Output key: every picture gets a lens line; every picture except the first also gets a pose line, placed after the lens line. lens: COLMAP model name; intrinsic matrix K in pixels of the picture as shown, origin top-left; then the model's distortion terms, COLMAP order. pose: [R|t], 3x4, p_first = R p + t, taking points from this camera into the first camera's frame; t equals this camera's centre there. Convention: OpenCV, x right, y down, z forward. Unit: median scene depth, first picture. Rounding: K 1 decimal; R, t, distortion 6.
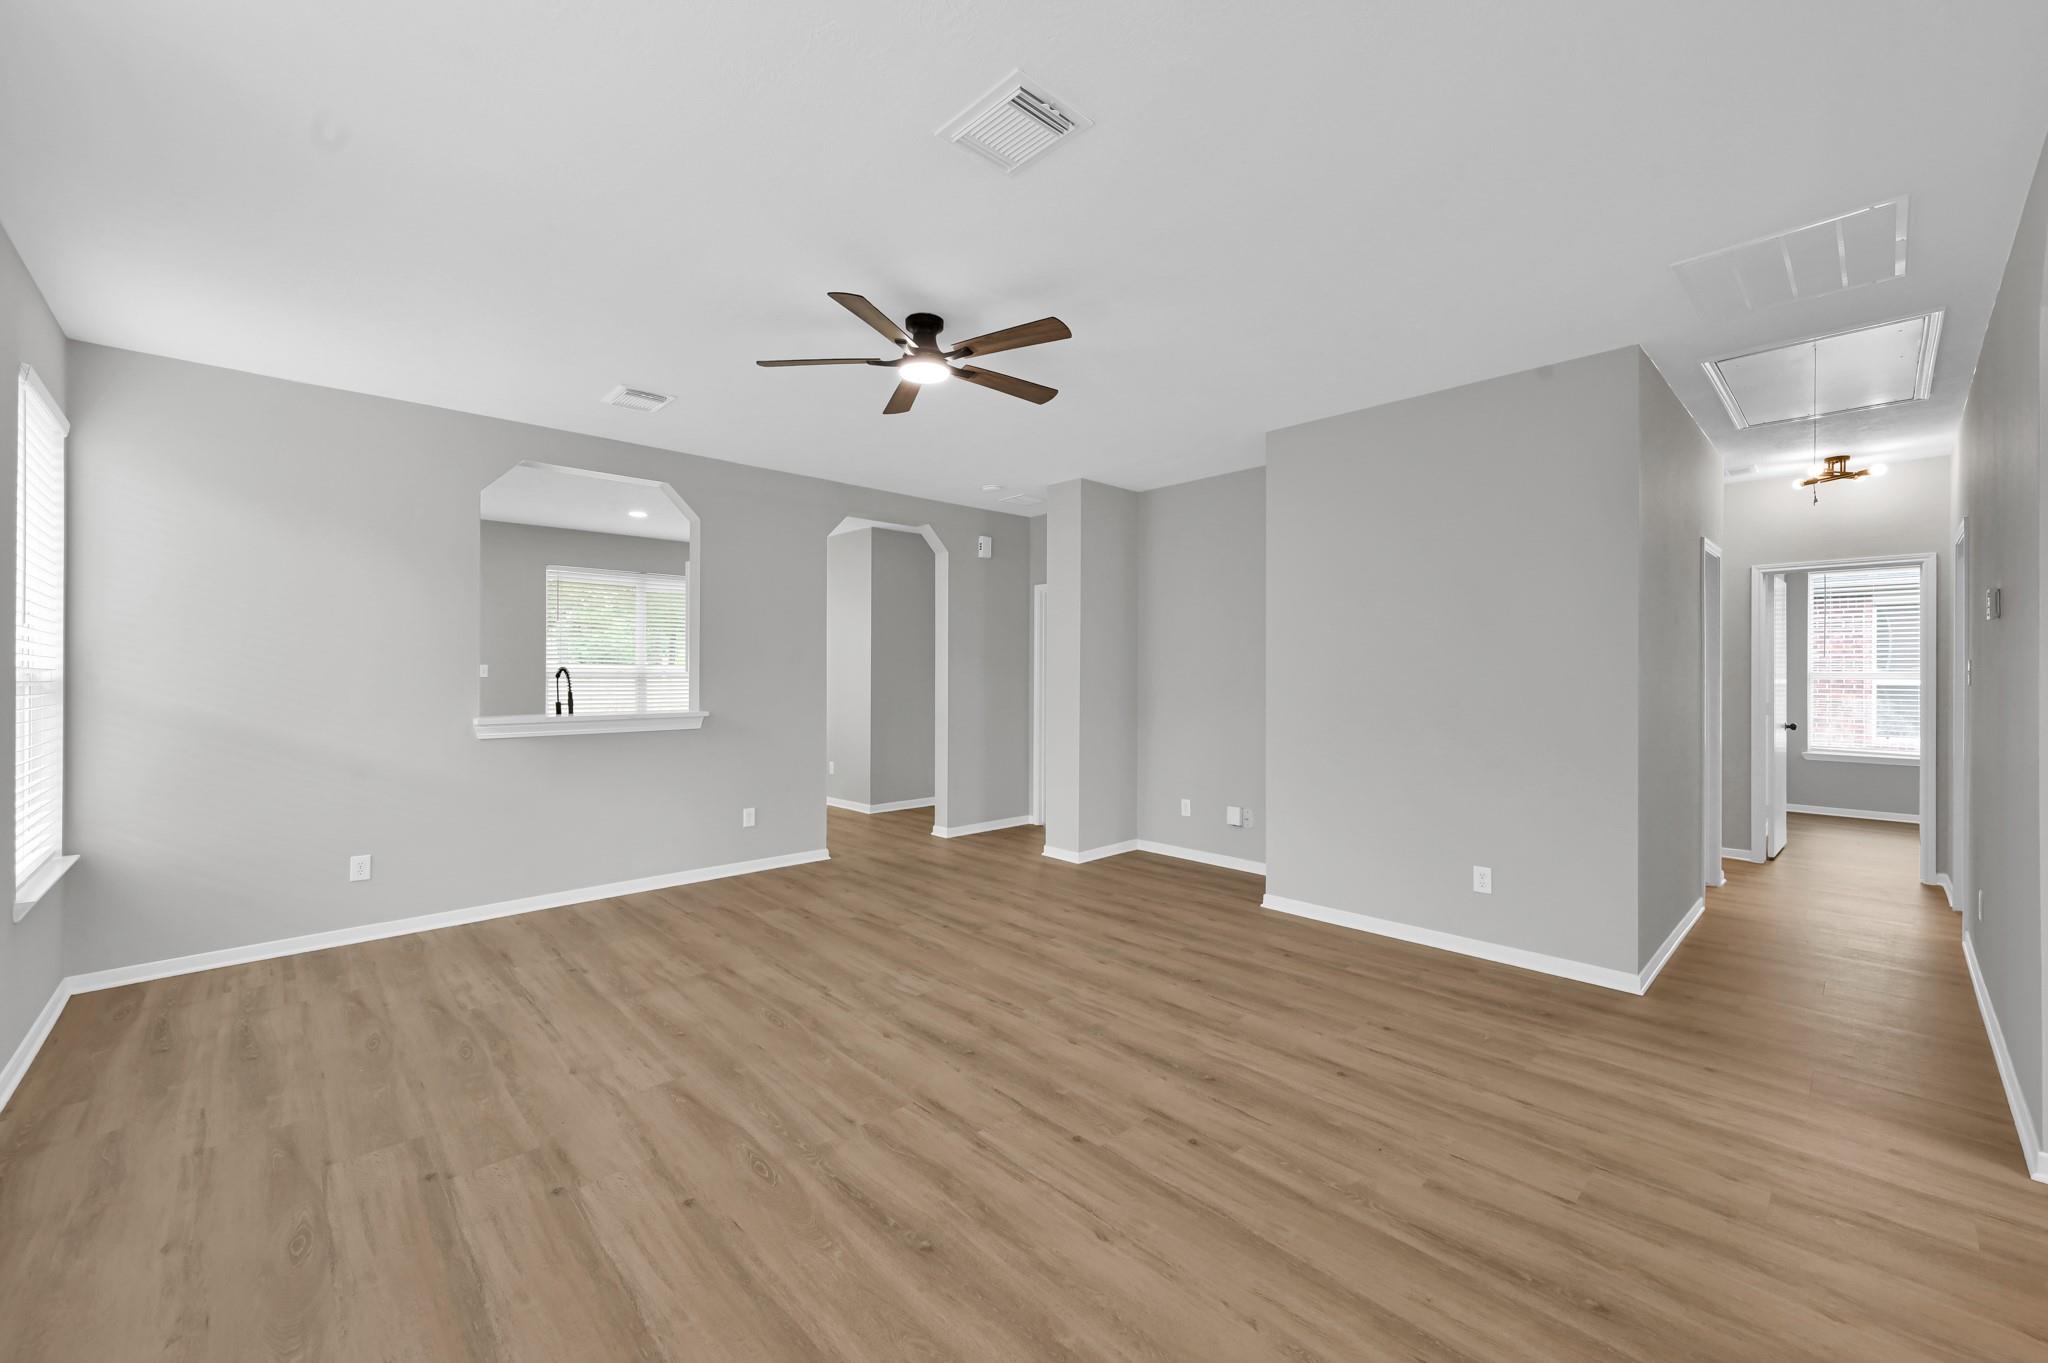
lens RADIAL K [[808.0, 0, 1020.6], [0, 808.0, 671.3], [0, 0, 1]] dist [0.000233, 0.000110]
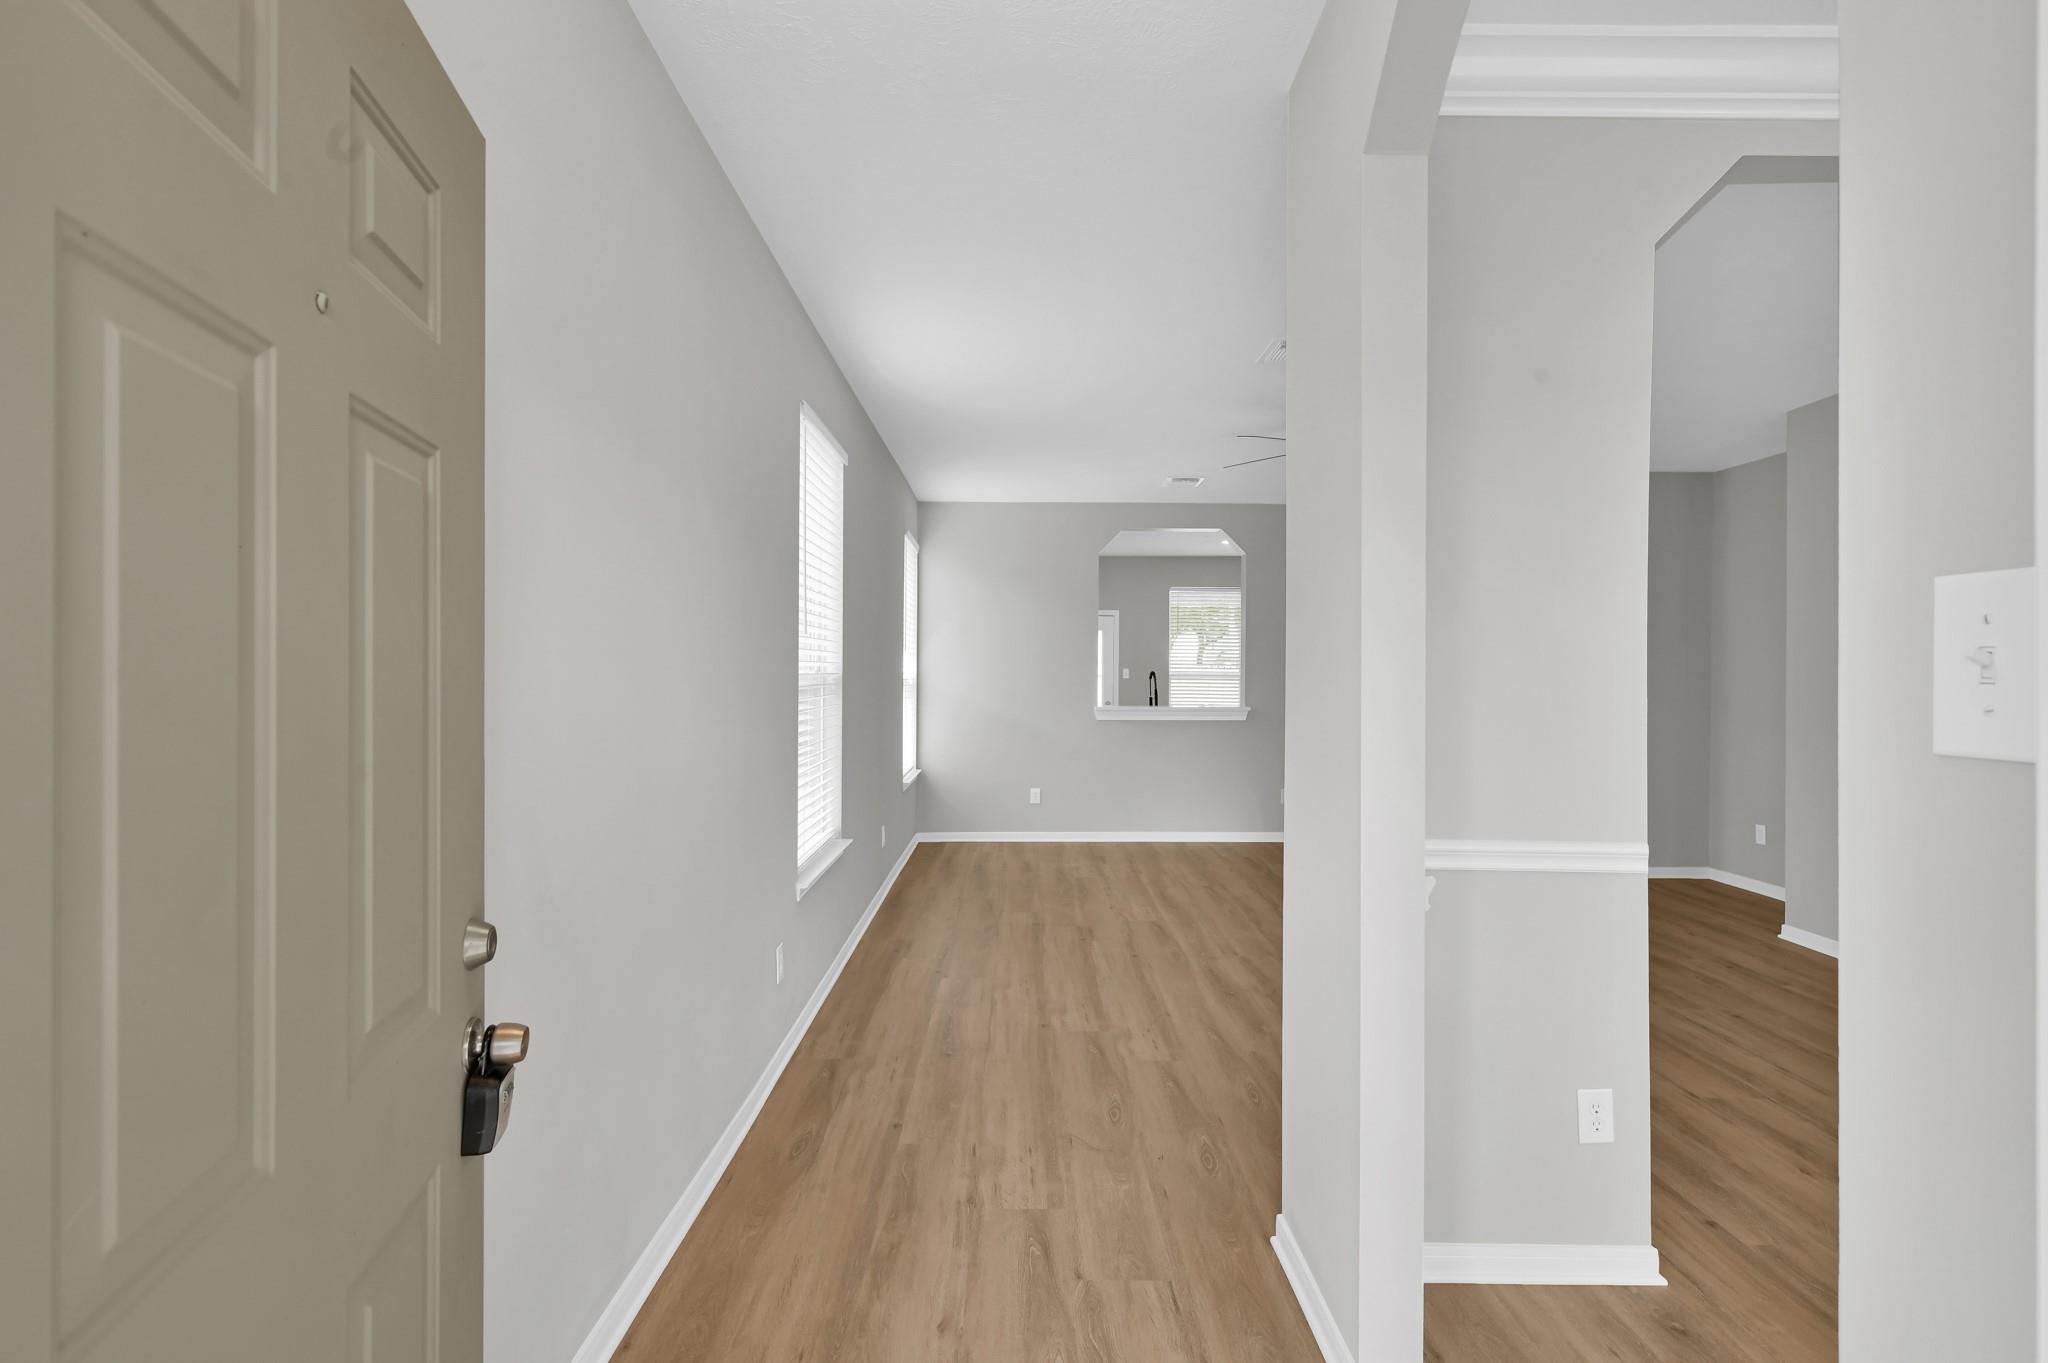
lens RADIAL K [[958.1, 0, 1022.5], [0, 958.1, 682.0], [0, 0, 1]] dist [-0.000665, 0.000218]
pose [[0.731555, 0.008816, -0.681726, 0.541947], [-0.001914, 0.999939, 0.010877, -0.006522], [0.681780, -0.006652, 0.731527, -0.482858]]
